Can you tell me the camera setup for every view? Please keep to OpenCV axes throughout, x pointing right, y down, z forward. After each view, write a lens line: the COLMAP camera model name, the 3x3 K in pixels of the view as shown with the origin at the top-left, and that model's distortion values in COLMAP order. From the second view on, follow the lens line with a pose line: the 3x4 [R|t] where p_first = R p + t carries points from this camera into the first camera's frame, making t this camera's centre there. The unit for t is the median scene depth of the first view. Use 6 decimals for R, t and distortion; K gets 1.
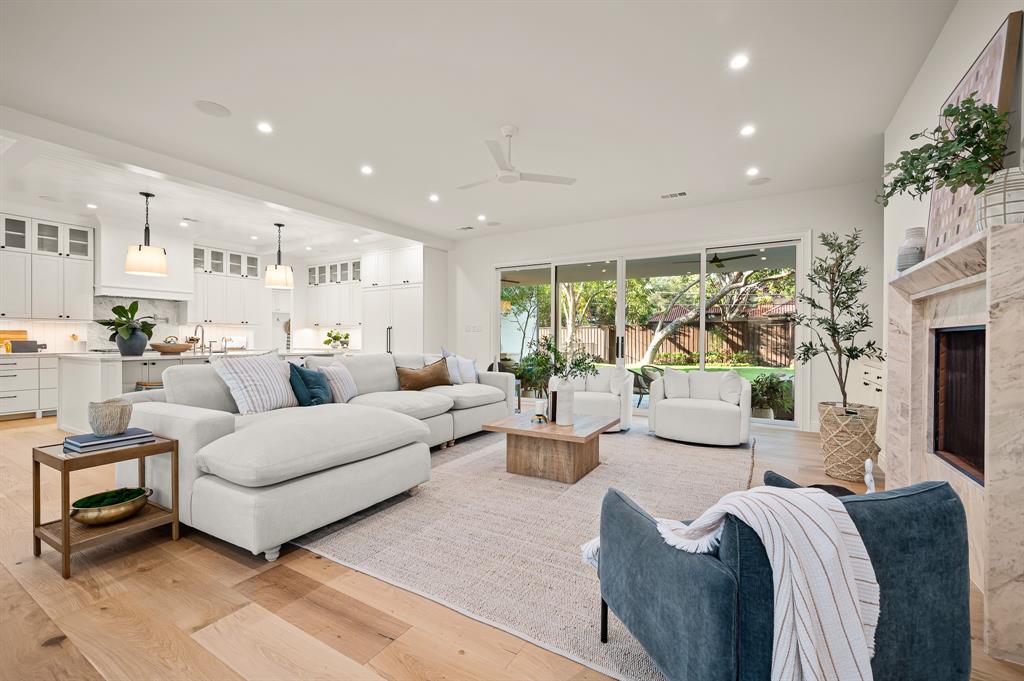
lens RADIAL K [[425.0, 0, 497.6], [0, 425.0, 340.0], [0, 0, 1]] dist [-0.000159, -0.000062]
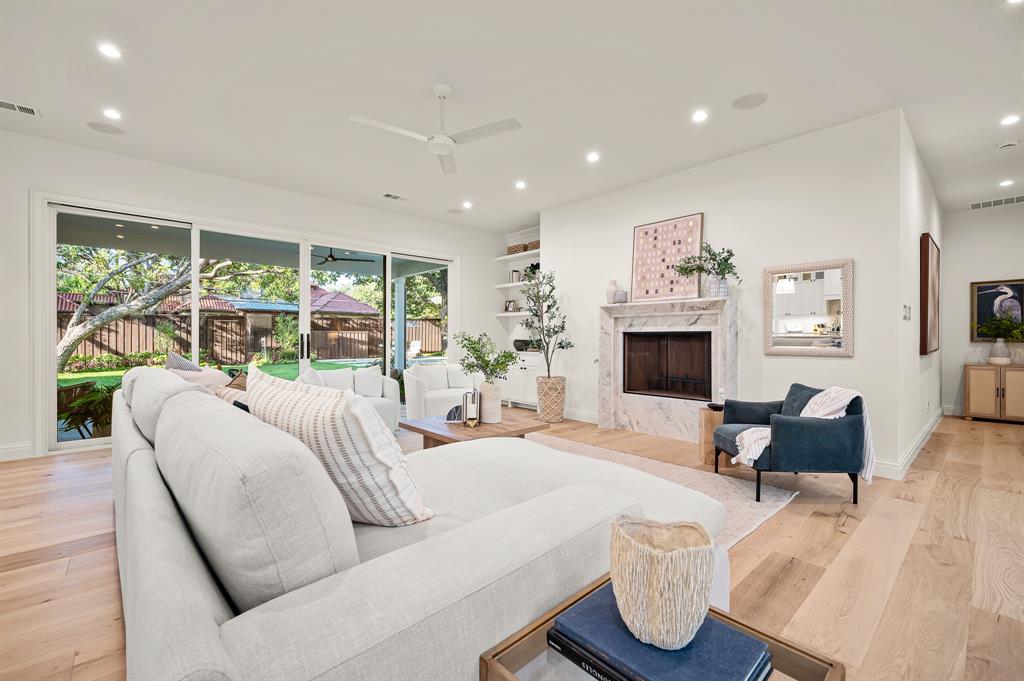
lens RADIAL K [[439.6, 0, 519.0], [0, 439.6, 339.2], [0, 0, 1]] dist [0.000381, 0.000187]
pose [[0.268626, -0.008006, 0.963211, -0.133863], [0.001303, 0.999968, 0.007948, -0.001150], [-0.963244, -0.000880, 0.268628, 0.106541]]
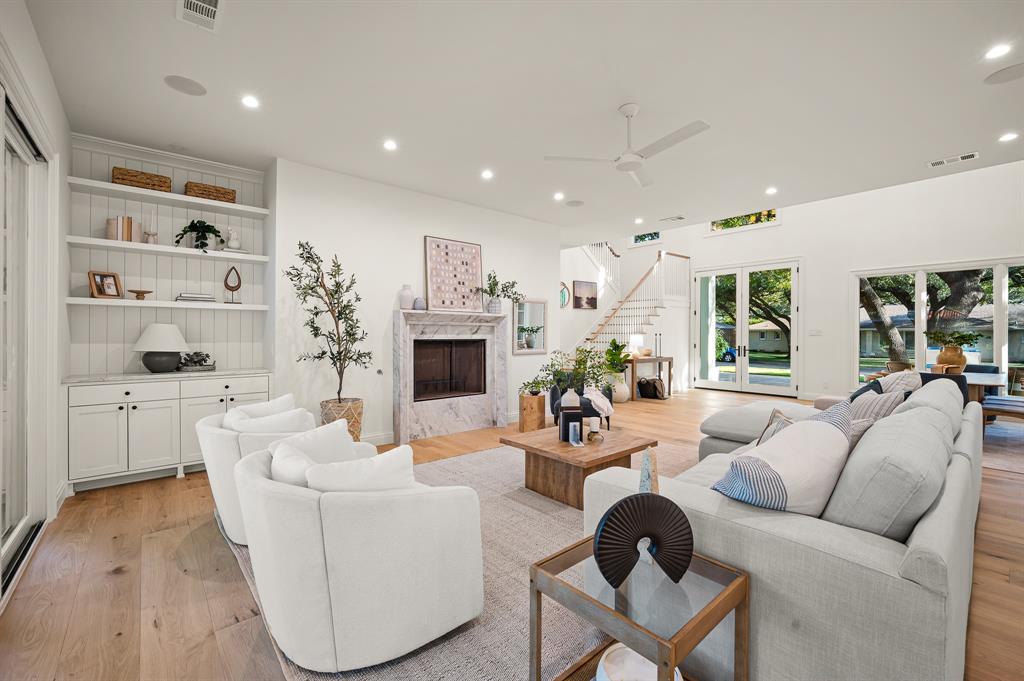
lens RADIAL K [[439.6, 0, 519.0], [0, 439.6, 339.2], [0, 0, 1]] dist [0.000381, 0.000187]
pose [[-0.958886, -0.006122, 0.283726, -0.003048], [-0.003899, 0.999957, 0.008400, -0.005510], [-0.283766, 0.006949, -0.958868, 0.330182]]
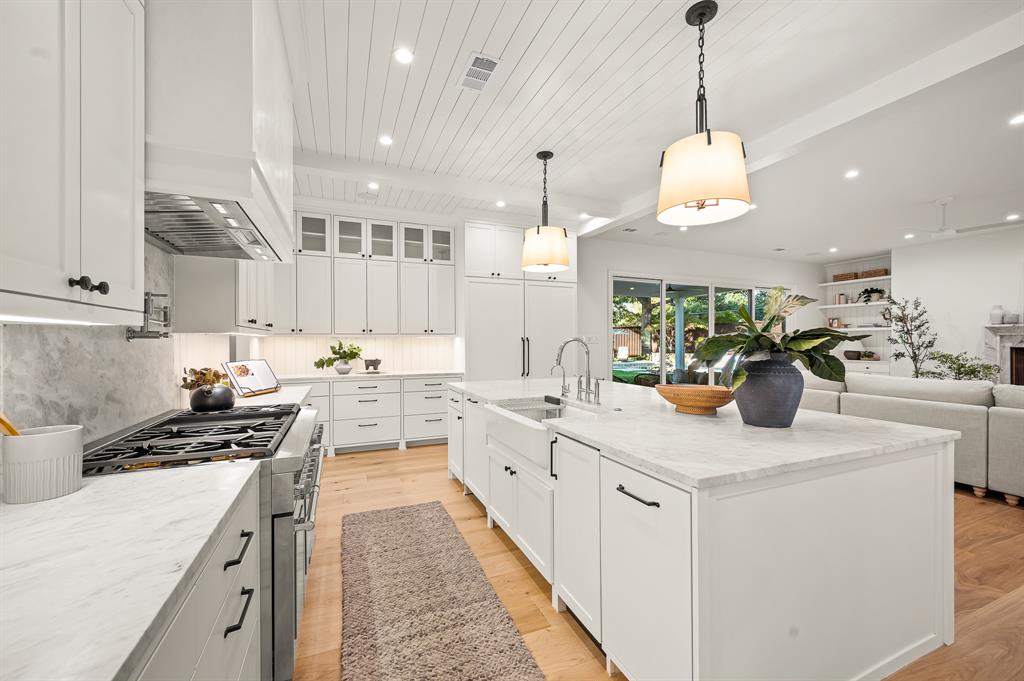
lens RADIAL K [[406.9, 0, 512.0], [0, 406.9, 340.5], [0, 0, 1]] dist [-0.000833, -0.000220]
pose [[0.577873, -0.005515, 0.816108, -0.309769], [0.007239, 0.999972, 0.001632, -0.010551], [-0.816095, 0.004965, 0.577897, 0.236139]]
